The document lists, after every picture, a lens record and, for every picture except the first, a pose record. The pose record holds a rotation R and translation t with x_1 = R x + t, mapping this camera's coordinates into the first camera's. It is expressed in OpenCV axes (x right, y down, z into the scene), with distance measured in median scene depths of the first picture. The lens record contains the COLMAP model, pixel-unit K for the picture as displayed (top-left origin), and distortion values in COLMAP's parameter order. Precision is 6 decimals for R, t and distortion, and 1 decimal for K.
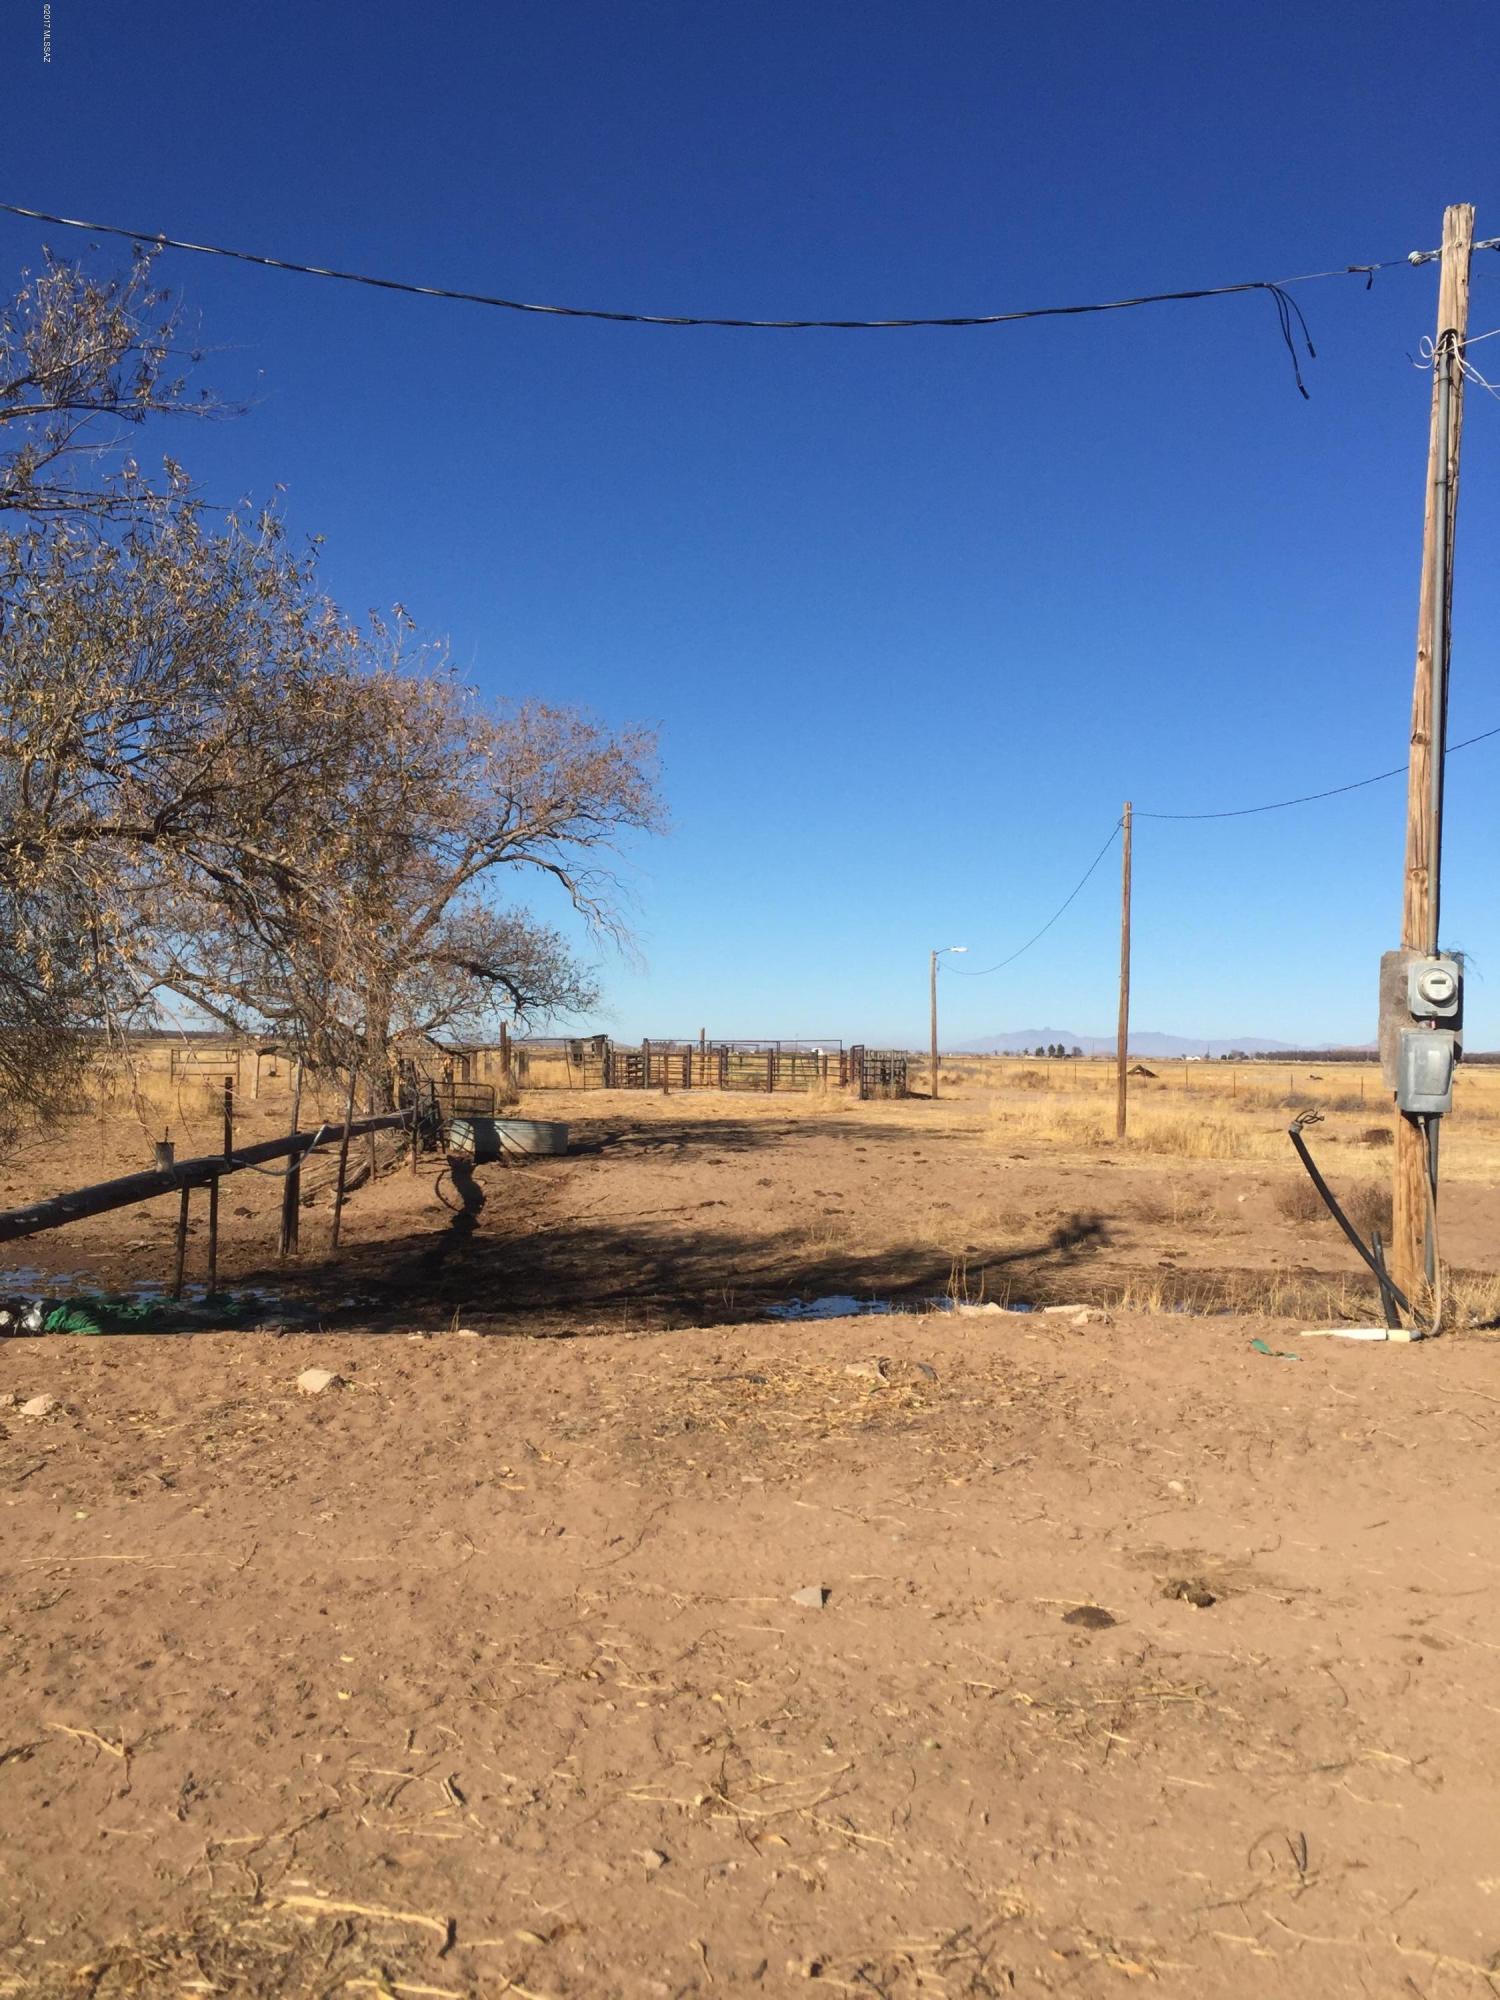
lens RADIAL K [[1600.8, 0, 750.0], [0, 1600.8, 1000.0], [0, 0, 1]] dist [0.000771, -0.052098]
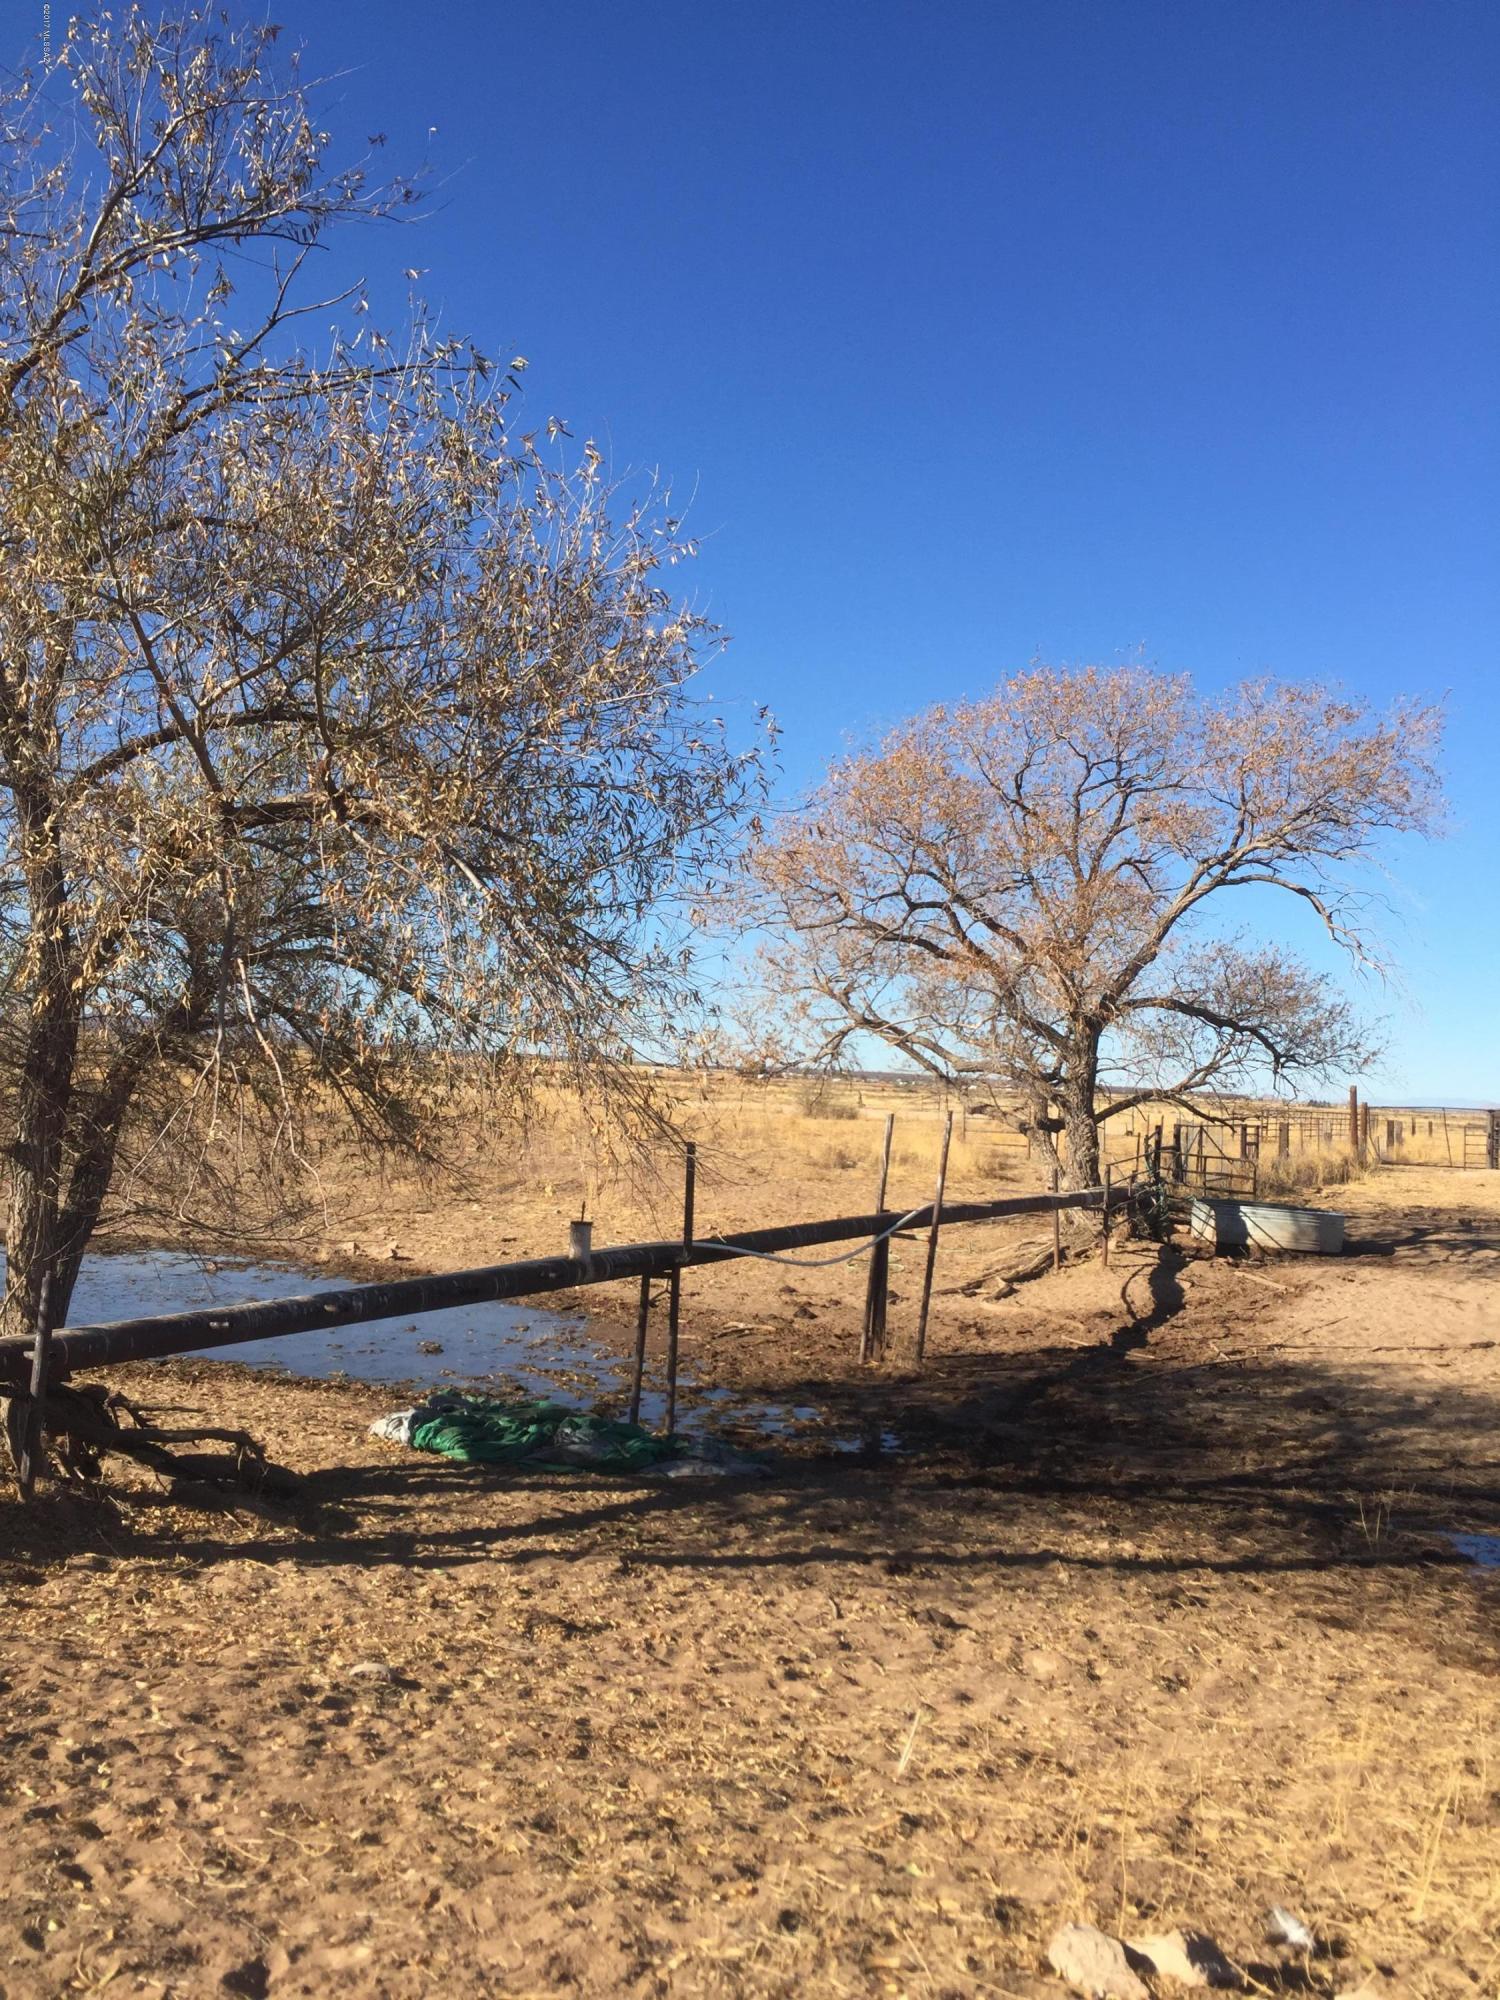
lens RADIAL K [[1600.8, 0, 750.0], [0, 1600.8, 1000.0], [0, 0, 1]] dist [0.000771, -0.052098]
pose [[0.840739, -0.000639, -0.541441, 0.079080], [-0.018230, 0.999399, -0.029485, -0.000397], [0.541134, 0.034660, 0.840222, 0.199948]]
